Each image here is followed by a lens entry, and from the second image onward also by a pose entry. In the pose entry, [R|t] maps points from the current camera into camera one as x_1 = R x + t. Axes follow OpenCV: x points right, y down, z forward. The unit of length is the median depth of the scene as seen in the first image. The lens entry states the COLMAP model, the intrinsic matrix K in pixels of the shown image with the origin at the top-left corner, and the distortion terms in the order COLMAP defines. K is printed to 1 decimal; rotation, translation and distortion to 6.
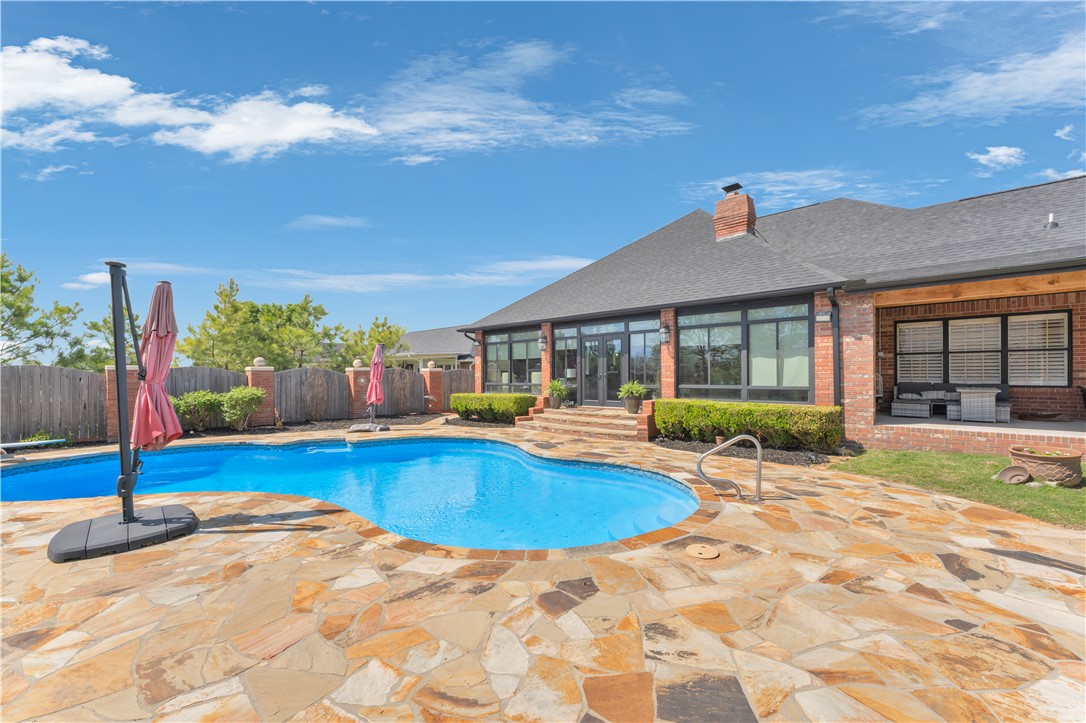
lens RADIAL K [[442.3, 0, 541.7], [0, 442.3, 366.9], [0, 0, 1]] dist [0.000036, 0.000050]
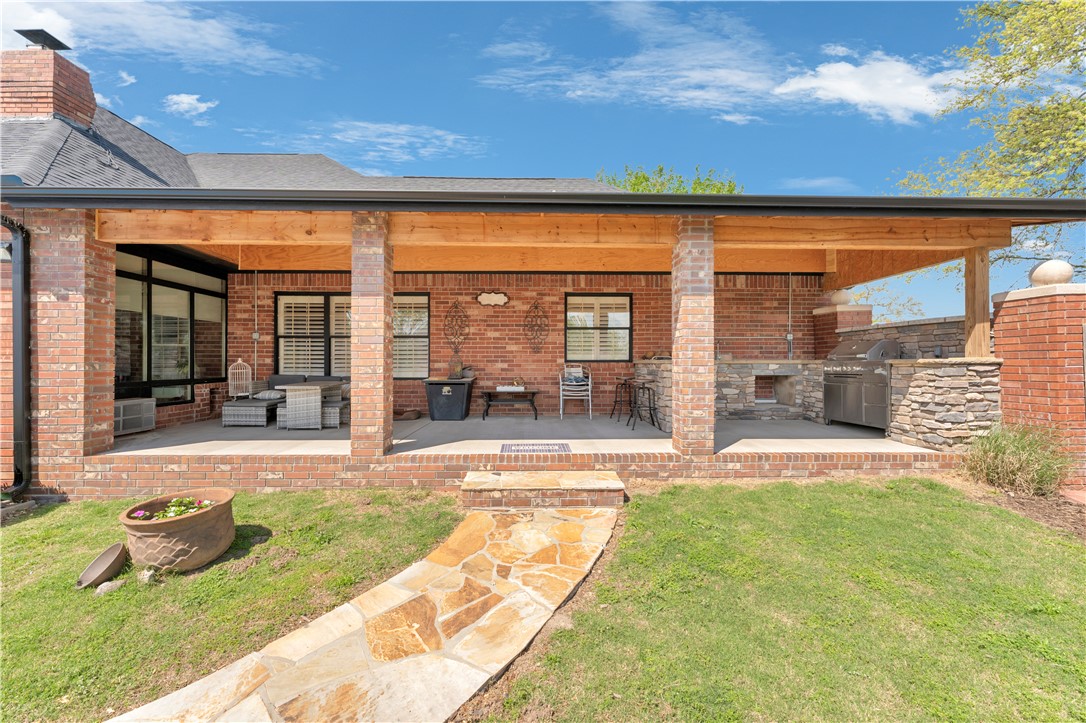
lens RADIAL K [[440.1, 0, 543.0], [0, 440.1, 351.2], [0, 0, 1]] dist [0.000071, 0.000030]
pose [[0.710572, 0.024316, 0.703204, 0.755702], [-0.016588, 0.999704, -0.017808, 0.001018], [-0.703429, 0.000989, 0.710765, 0.205880]]
